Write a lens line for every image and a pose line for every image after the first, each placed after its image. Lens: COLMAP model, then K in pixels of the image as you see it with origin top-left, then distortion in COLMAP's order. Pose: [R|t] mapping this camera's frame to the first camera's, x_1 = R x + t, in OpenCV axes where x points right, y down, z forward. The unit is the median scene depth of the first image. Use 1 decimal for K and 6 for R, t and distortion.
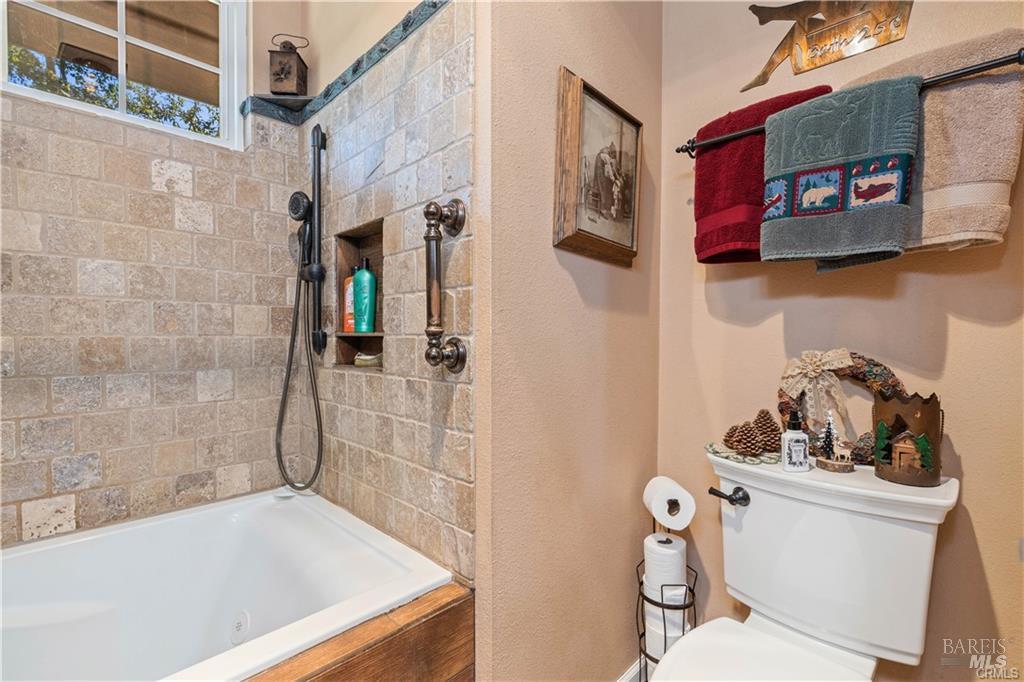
lens RADIAL K [[458.2, 0, 514.3], [0, 458.2, 344.4], [0, 0, 1]] dist [-0.002081, -0.000377]
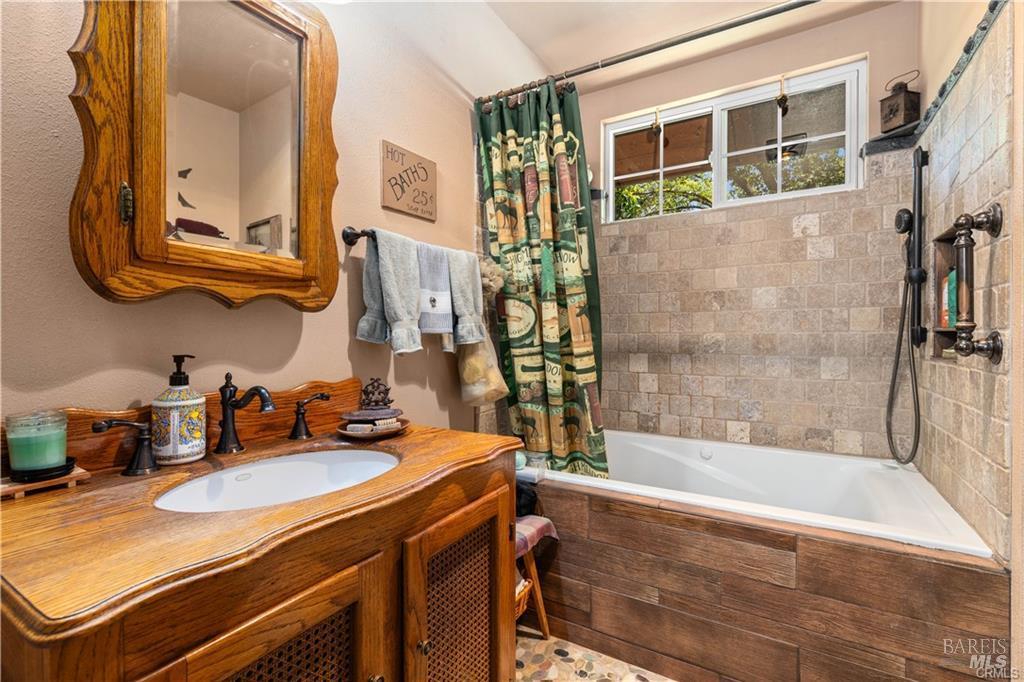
lens RADIAL K [[458.2, 0, 514.3], [0, 458.2, 344.4], [0, 0, 1]] dist [-0.002081, -0.000377]
pose [[0.227540, 0.017629, -0.973609, 0.473485], [-0.011536, 0.999815, 0.015408, 0.008716], [0.973700, 0.007726, 0.227701, -0.248663]]
